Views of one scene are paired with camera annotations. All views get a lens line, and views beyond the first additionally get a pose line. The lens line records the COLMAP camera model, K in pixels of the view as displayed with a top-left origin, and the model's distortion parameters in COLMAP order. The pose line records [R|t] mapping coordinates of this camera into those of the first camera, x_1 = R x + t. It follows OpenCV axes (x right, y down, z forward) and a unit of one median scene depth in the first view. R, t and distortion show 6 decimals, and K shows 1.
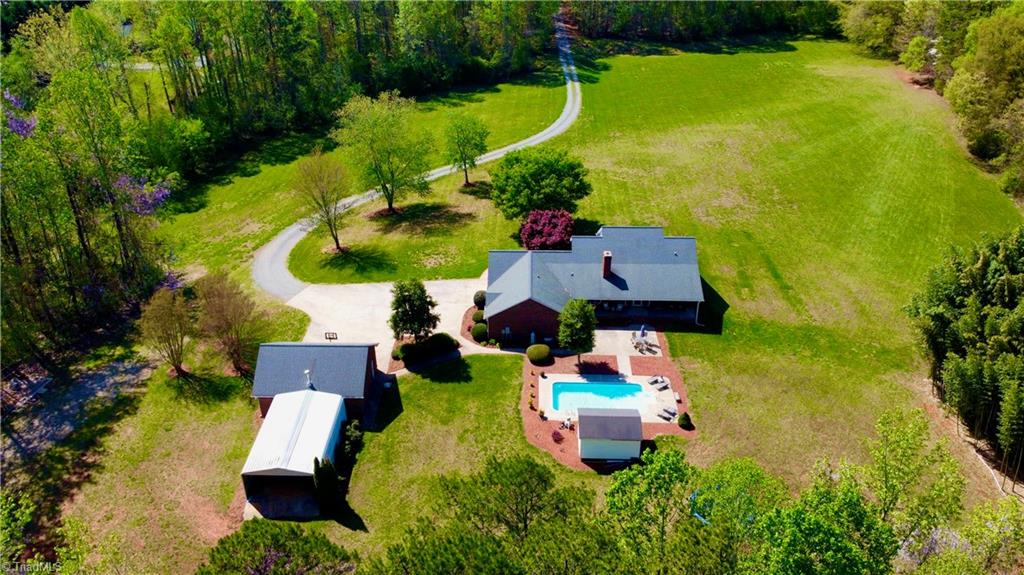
lens RADIAL K [[763.2, 0, 512.0], [0, 763.2, 287.5], [0, 0, 1]] dist [0.013492, -0.005390]
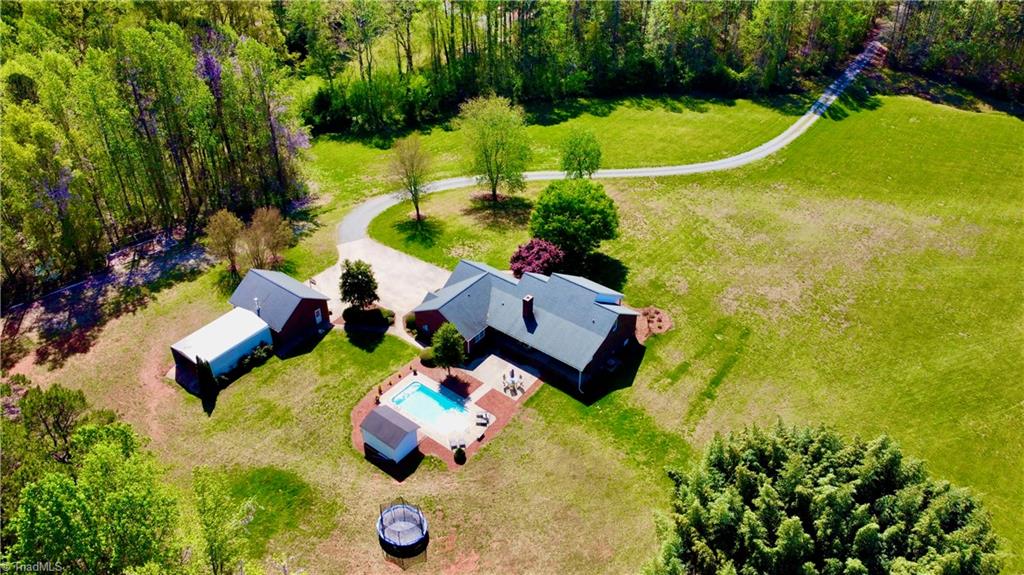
lens RADIAL K [[763.2, 0, 512.0], [0, 763.2, 287.5], [0, 0, 1]] dist [0.013492, -0.005390]
pose [[0.809971, 0.352736, -0.468535, 0.479255], [-0.312011, 0.935639, 0.165012, -0.181285], [0.496585, 0.012533, 0.867897, 0.014278]]
